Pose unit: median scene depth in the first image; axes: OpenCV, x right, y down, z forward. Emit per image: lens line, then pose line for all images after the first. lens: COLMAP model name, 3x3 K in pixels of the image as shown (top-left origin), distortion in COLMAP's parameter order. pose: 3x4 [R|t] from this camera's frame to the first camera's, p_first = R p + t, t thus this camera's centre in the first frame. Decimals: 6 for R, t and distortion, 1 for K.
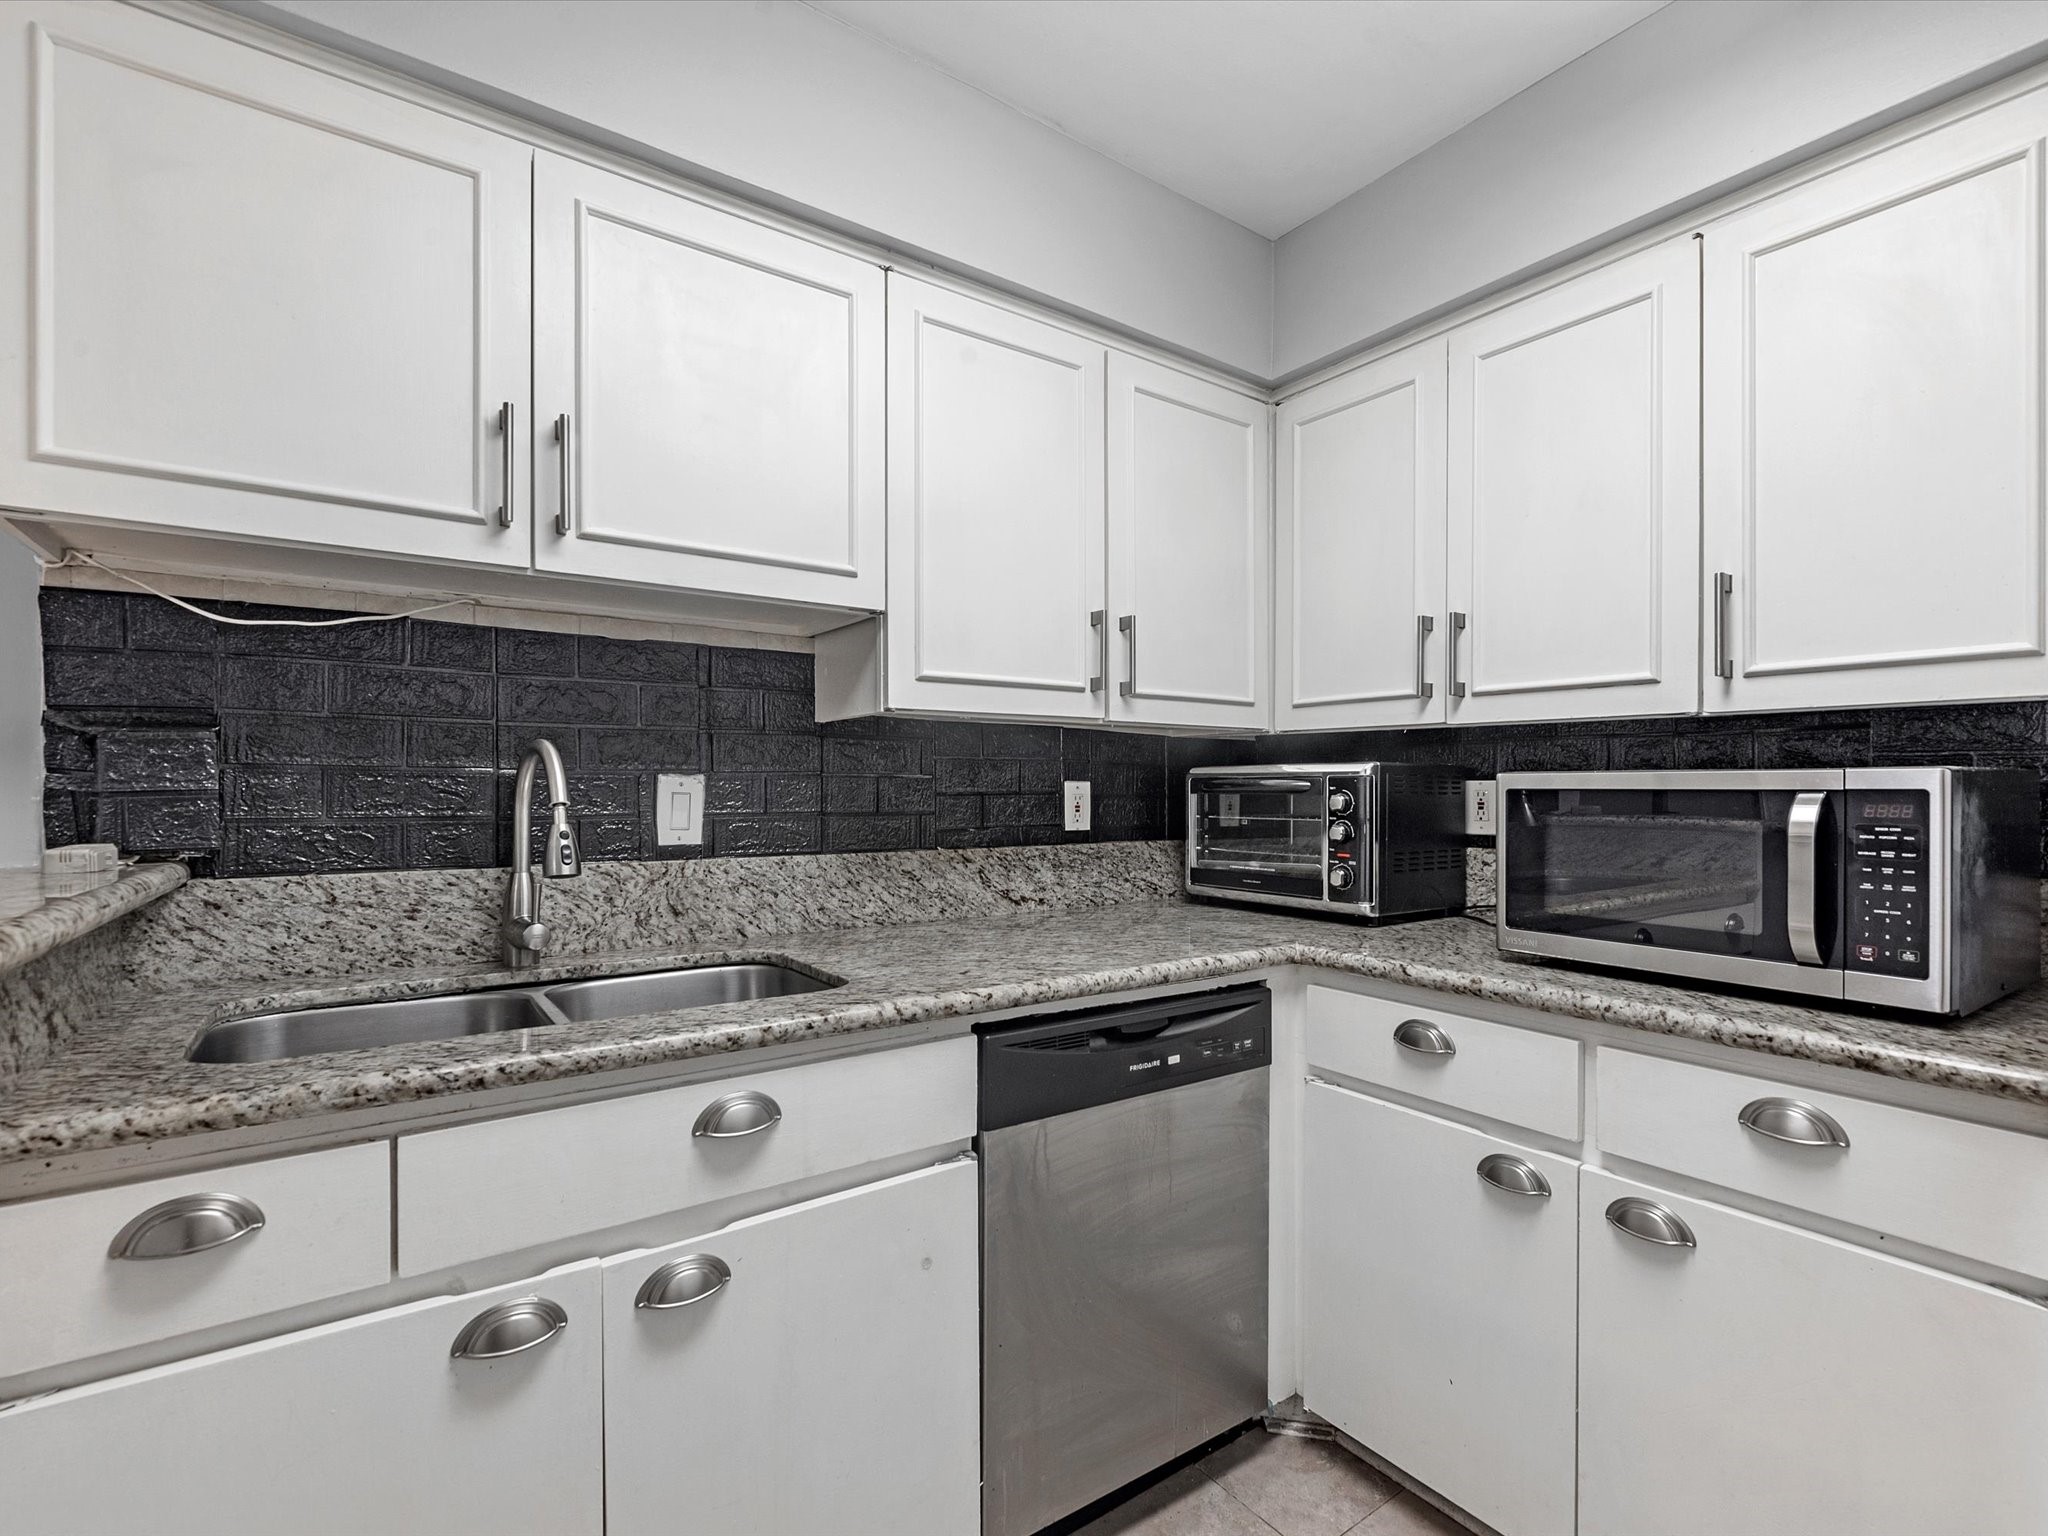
lens RADIAL K [[950.3, 0, 1033.1], [0, 950.3, 789.9], [0, 0, 1]] dist [-0.005659, 0.000653]
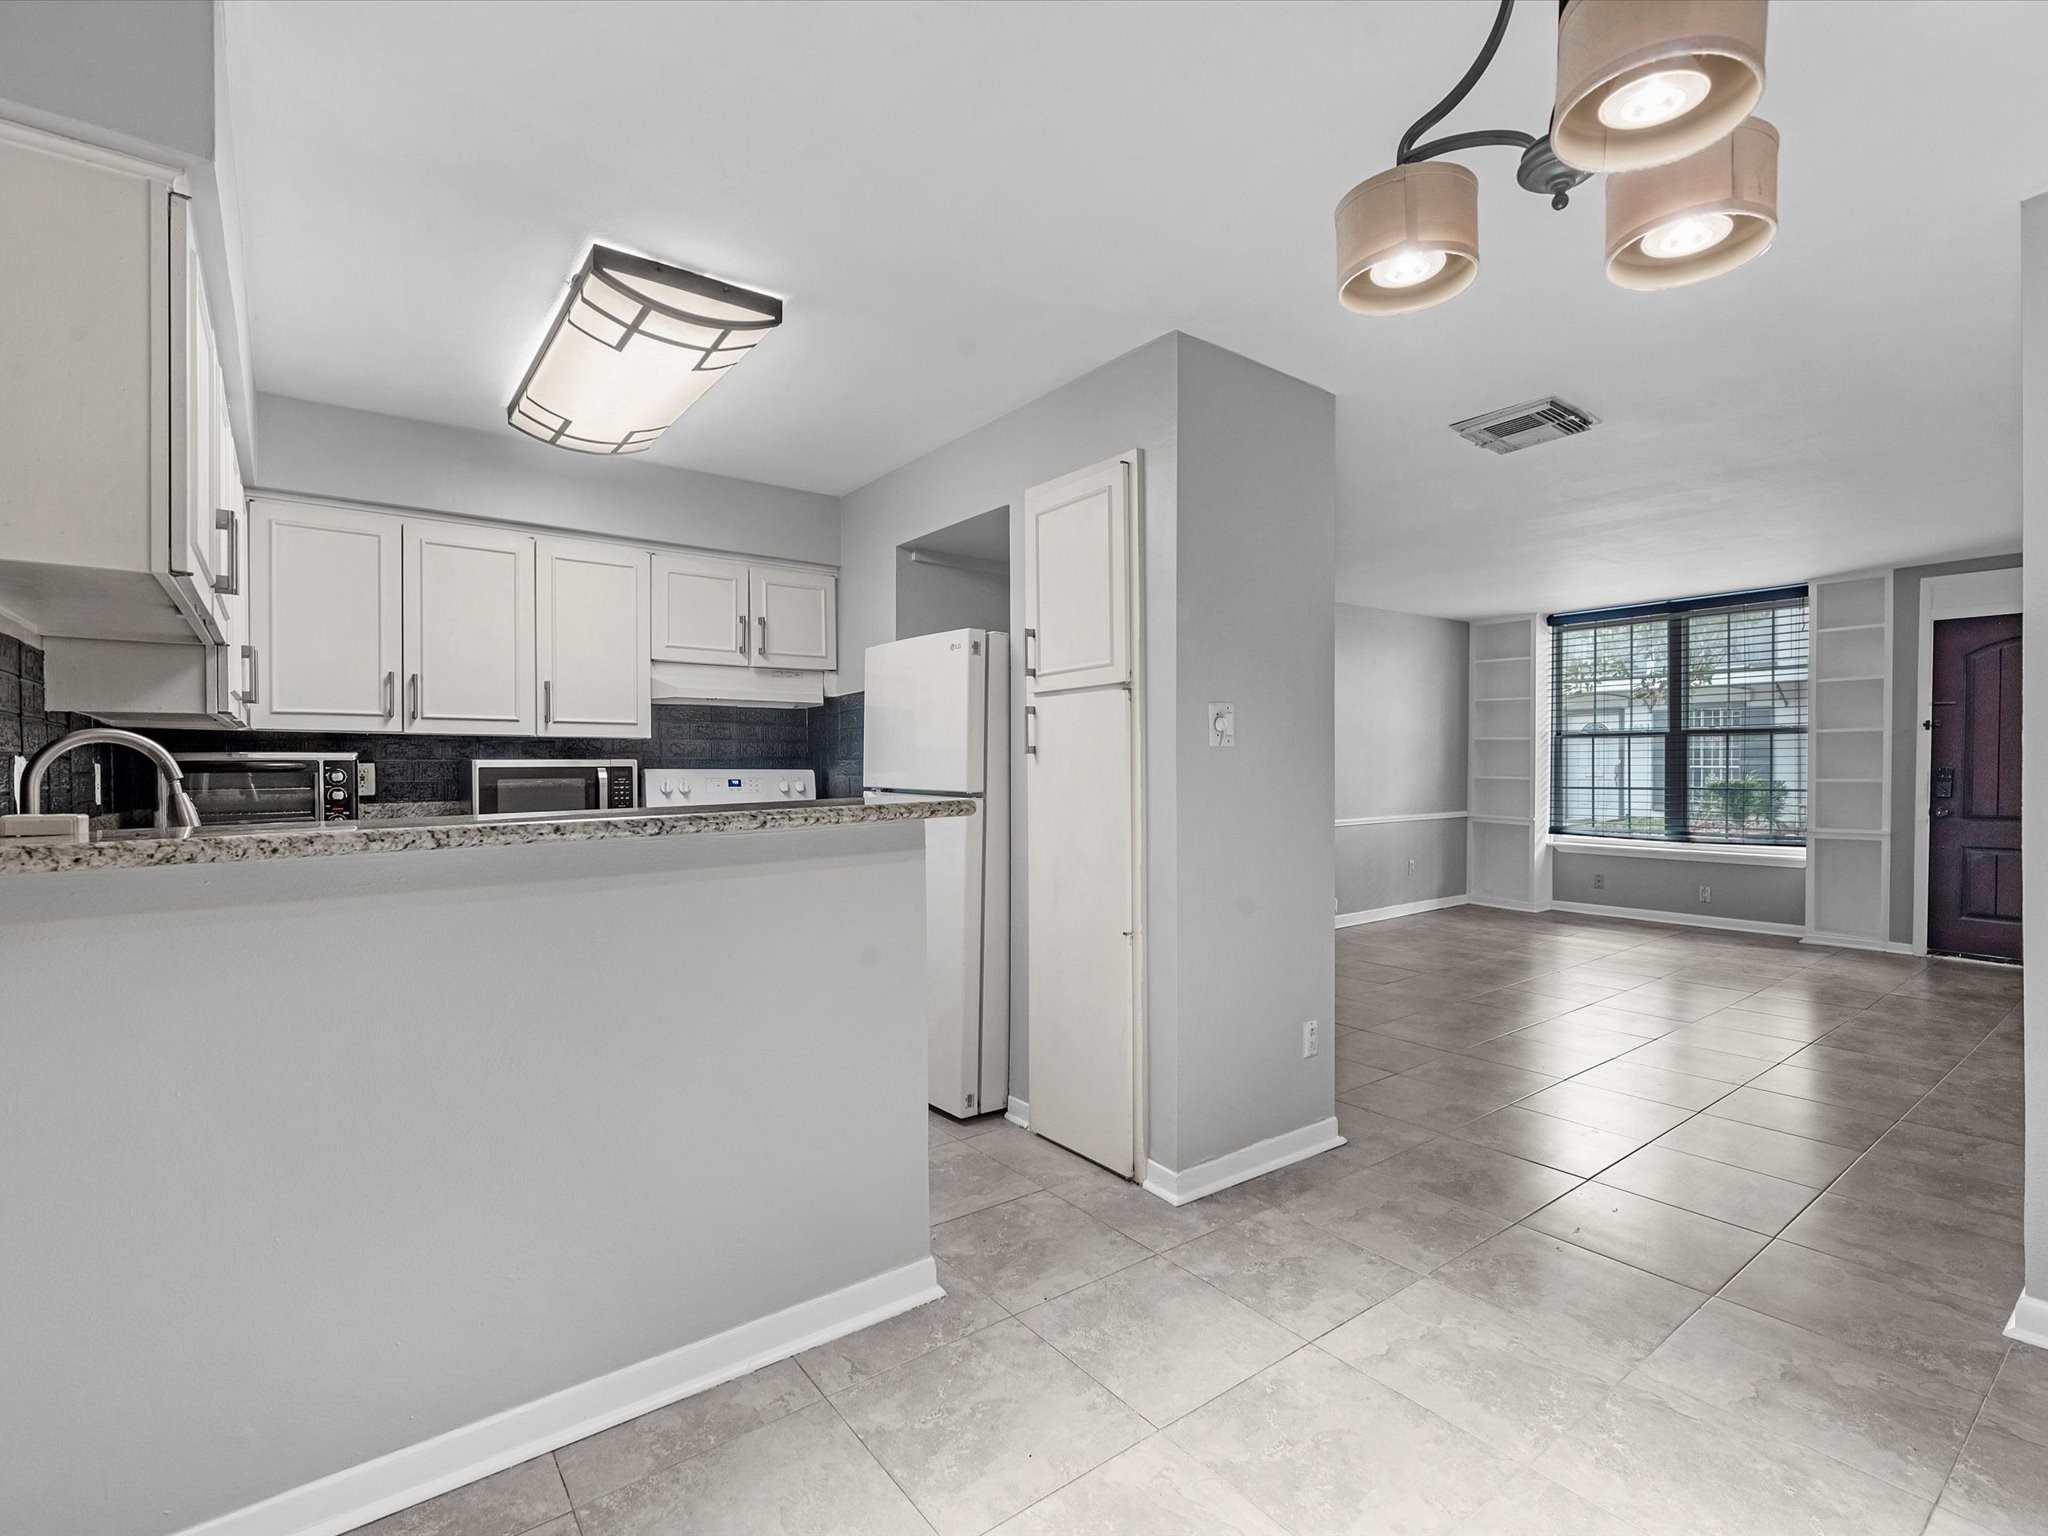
lens RADIAL K [[950.3, 0, 1031.4], [0, 950.3, 771.8], [0, 0, 1]] dist [-0.005659, 0.000653]
pose [[-0.039841, -0.005991, 0.999188, -1.721913], [0.010743, 0.999922, 0.006424, 0.008877], [-0.999148, 0.010990, -0.039773, -0.165635]]
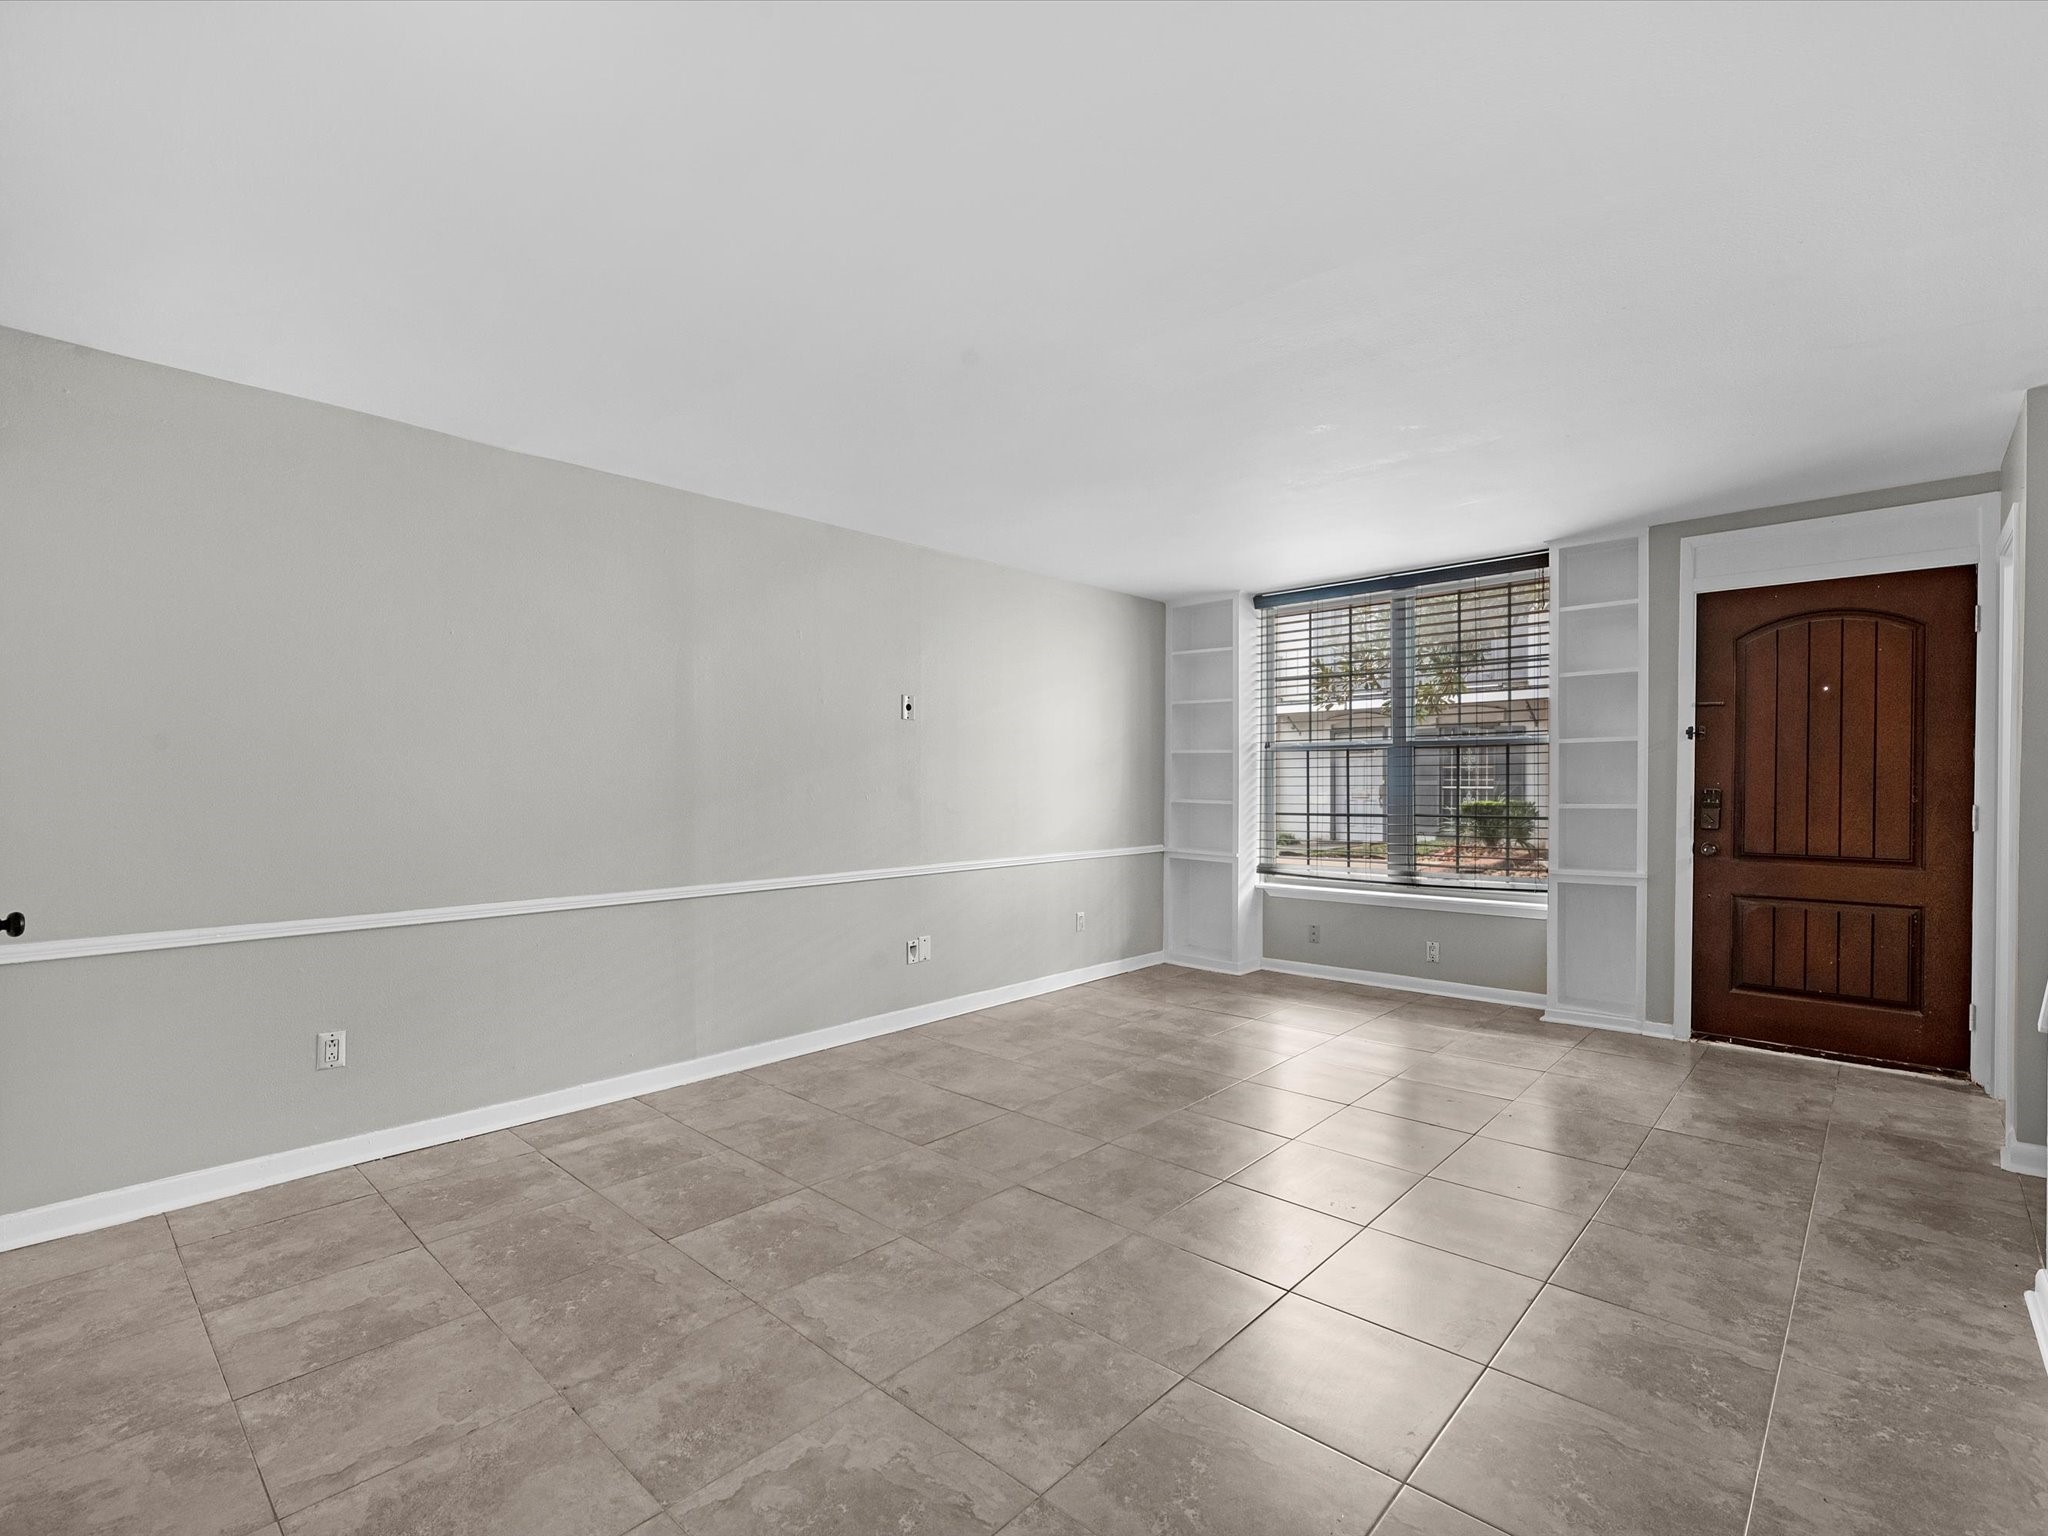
lens RADIAL K [[950.3, 0, 1020.6], [0, 950.3, 785.6], [0, 0, 1]] dist [-0.005659, 0.000653]
pose [[-0.208602, 0.001112, 0.978000, -0.444393], [0.009578, 0.999954, 0.000906, 0.021892], [-0.977954, 0.009557, -0.208603, -1.340601]]
